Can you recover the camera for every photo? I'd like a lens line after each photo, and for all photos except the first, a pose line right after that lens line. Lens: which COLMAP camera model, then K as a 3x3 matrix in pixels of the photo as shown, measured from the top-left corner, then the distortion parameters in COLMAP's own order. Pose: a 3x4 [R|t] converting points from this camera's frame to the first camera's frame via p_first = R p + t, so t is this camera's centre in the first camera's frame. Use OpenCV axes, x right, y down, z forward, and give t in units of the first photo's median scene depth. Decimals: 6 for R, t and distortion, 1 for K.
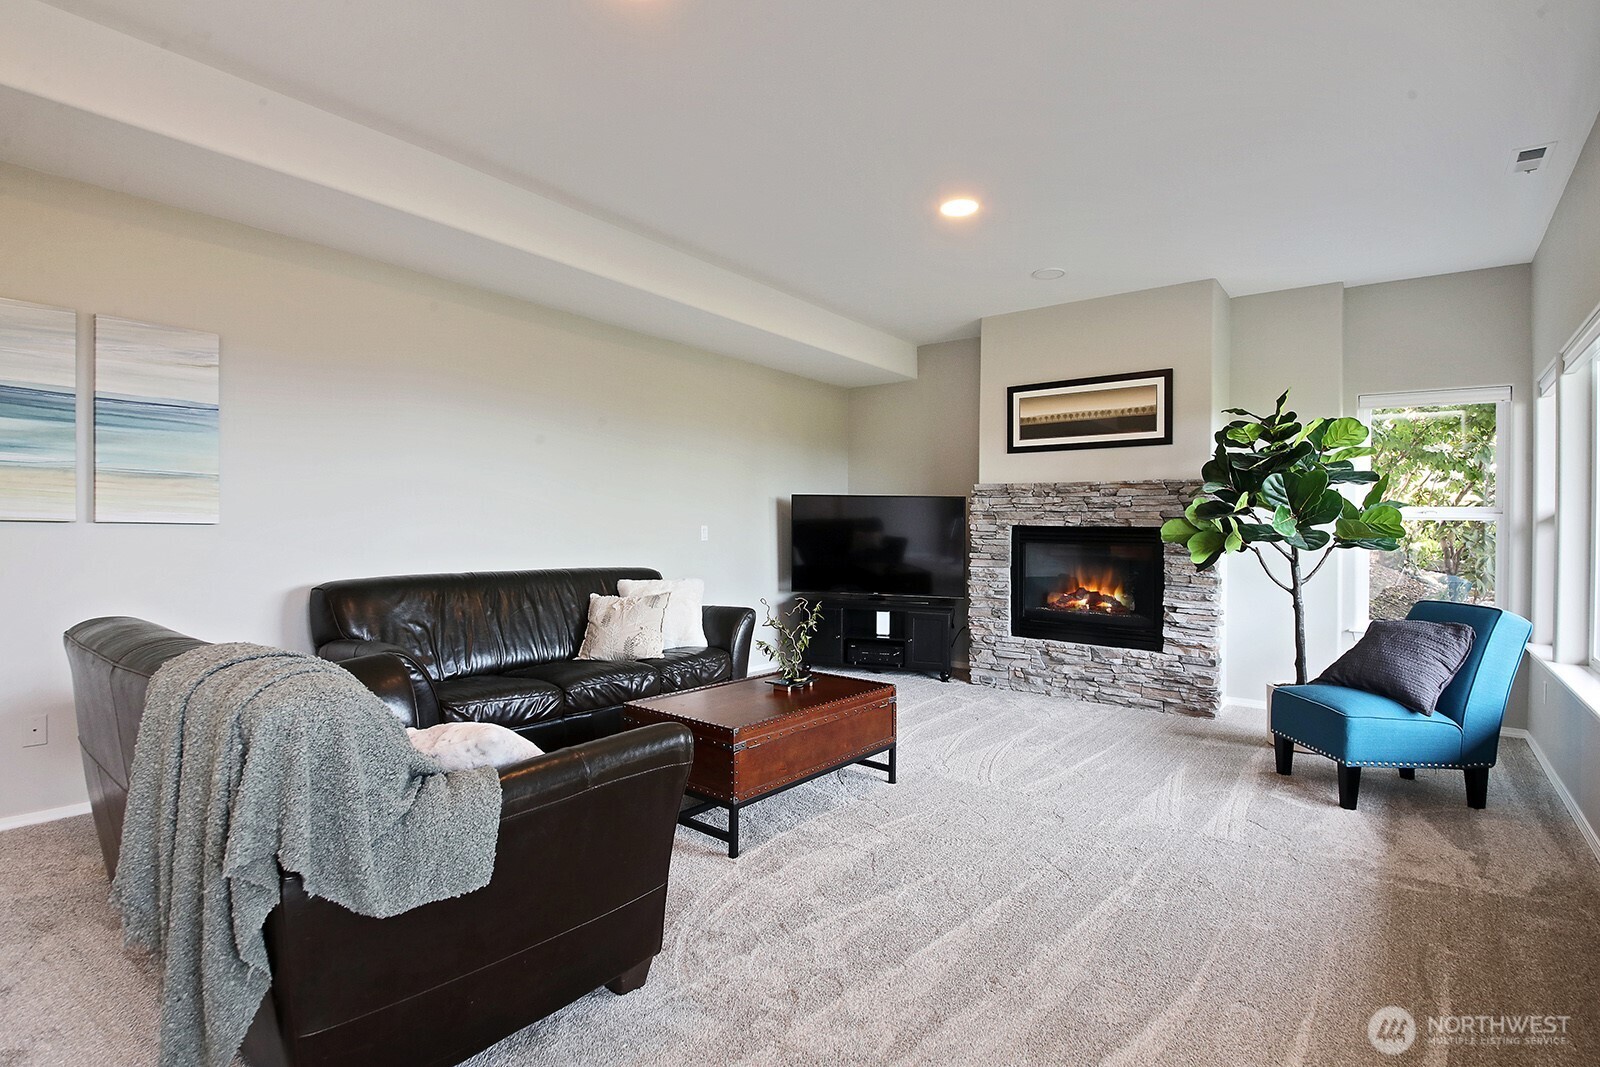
lens RADIAL K [[767.8, 0, 800.5], [0, 767.8, 533.6], [0, 0, 1]] dist [-0.001603, -0.000858]
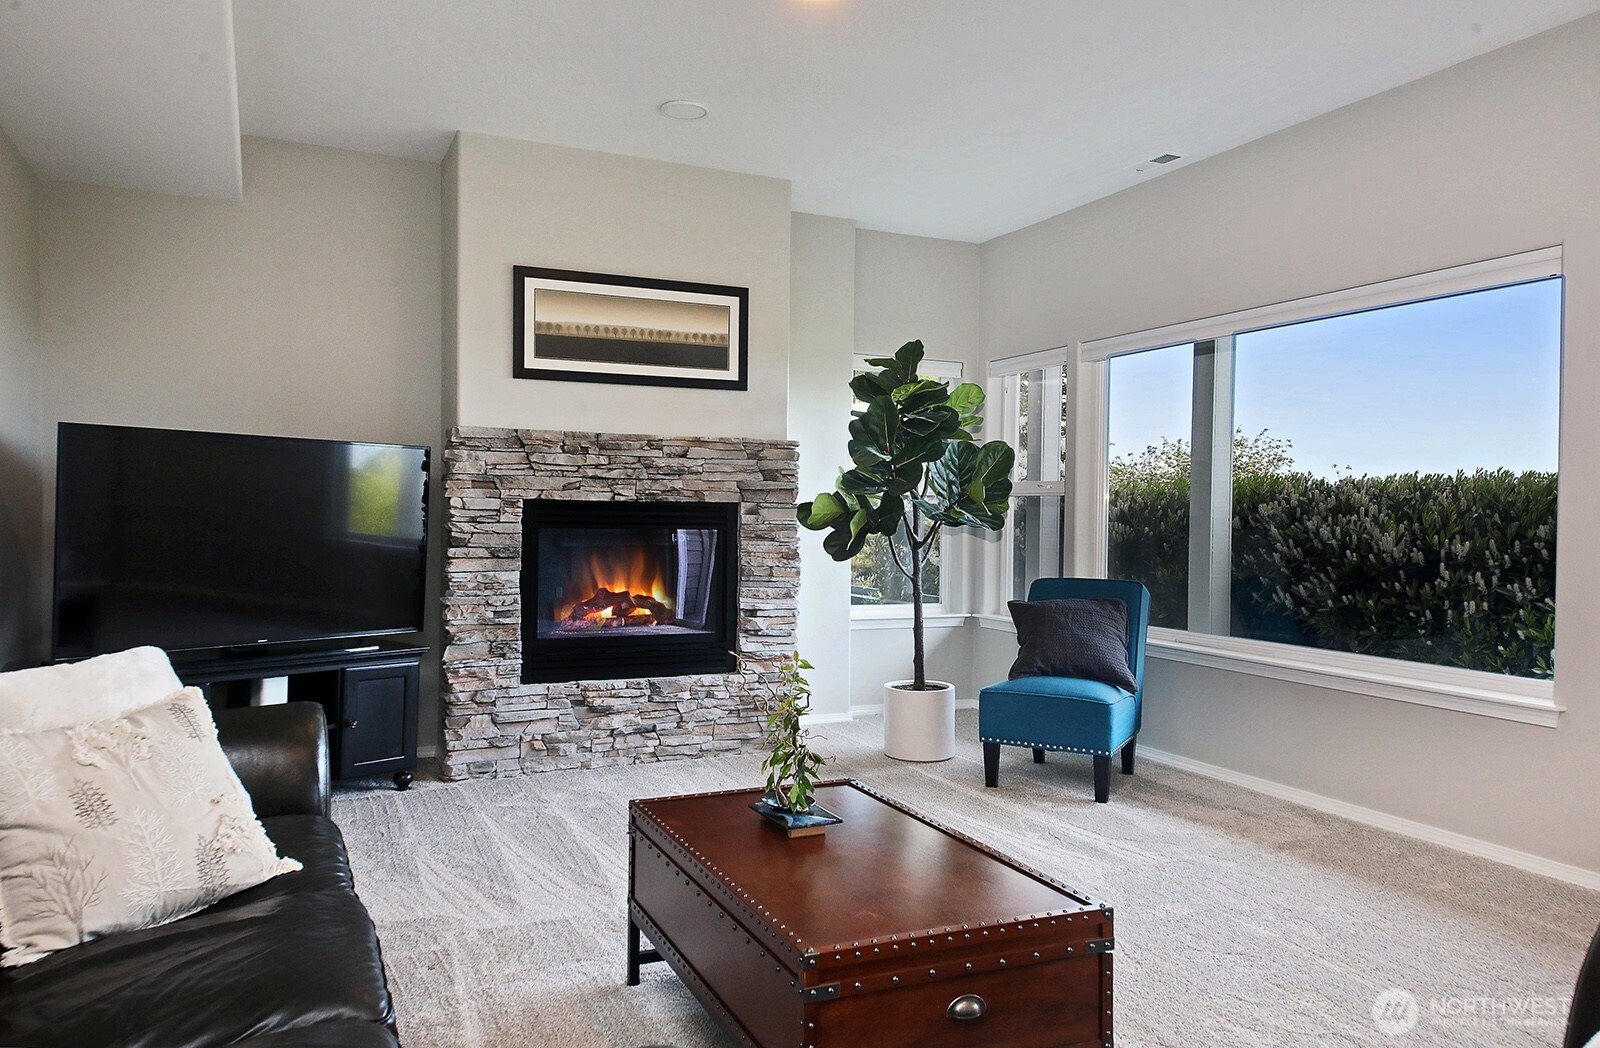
lens RADIAL K [[1127.5, 0, 801.9], [0, 1127.5, 513.5], [0, 0, 1]] dist [0.074204, 0.001943]
pose [[0.454130, -0.012856, 0.890843, -0.428738], [0.002932, 0.999912, 0.012935, -0.010894], [-0.890931, -0.003262, 0.454128, 0.420850]]
